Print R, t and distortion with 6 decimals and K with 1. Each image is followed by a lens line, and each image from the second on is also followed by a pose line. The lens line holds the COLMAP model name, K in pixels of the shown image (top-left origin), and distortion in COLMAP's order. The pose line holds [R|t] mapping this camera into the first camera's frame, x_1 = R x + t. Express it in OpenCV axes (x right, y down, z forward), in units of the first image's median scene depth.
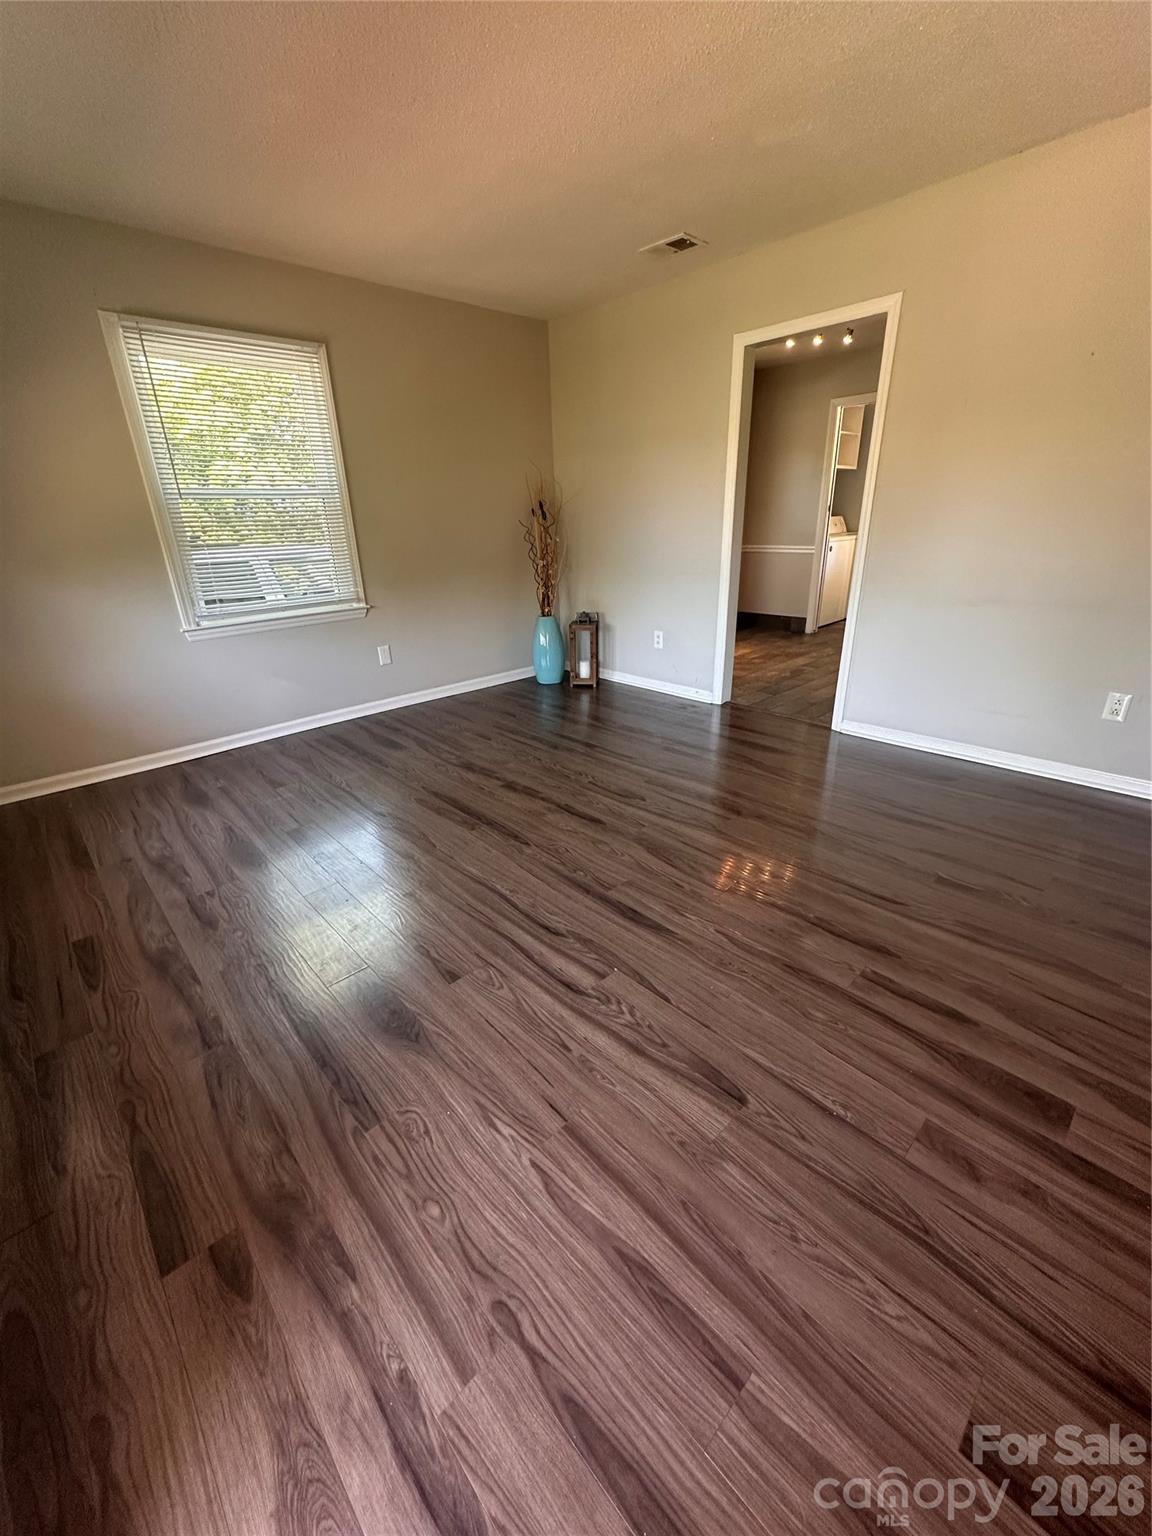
lens RADIAL K [[611.7, 0, 578.2], [0, 611.7, 768.3], [0, 0, 1]] dist [-0.000026, -0.000213]
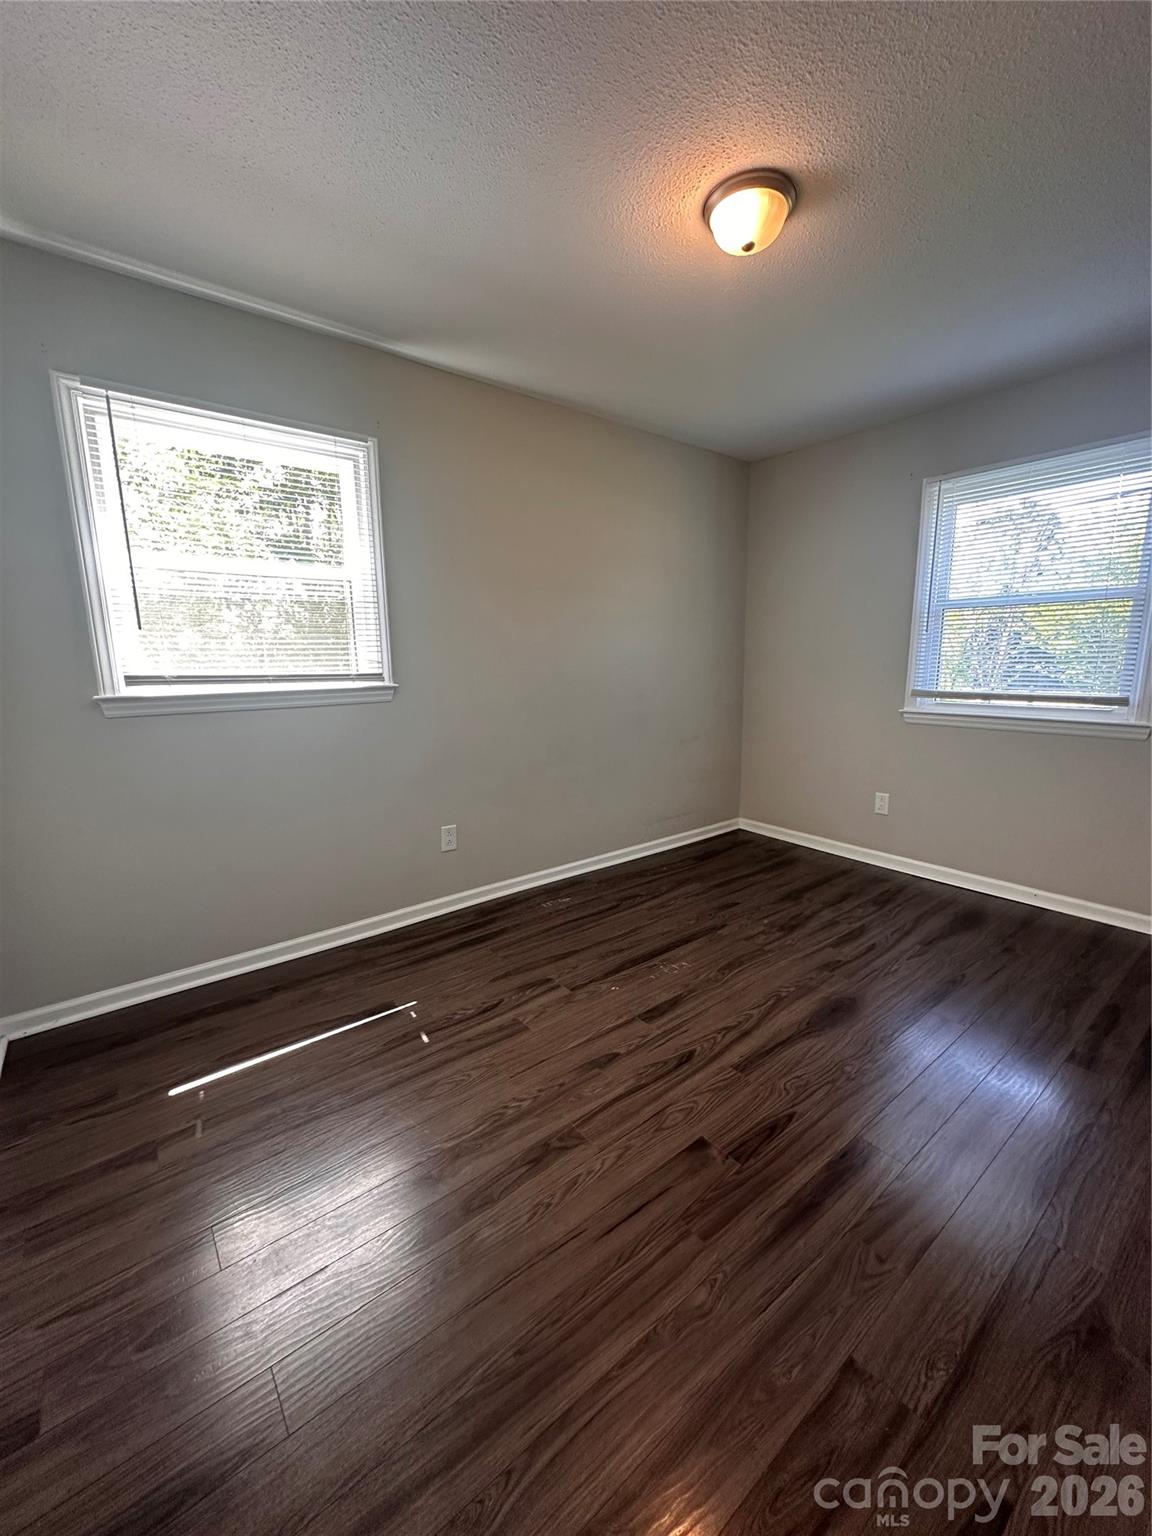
lens RADIAL K [[611.7, 0, 578.2], [0, 611.7, 768.3], [0, 0, 1]] dist [-0.000026, -0.000213]
pose [[0.092336, -0.179958, 0.979331, -0.870572], [0.370677, 0.919054, 0.133932, -0.265773], [-0.924160, 0.350649, 0.151568, 0.504485]]
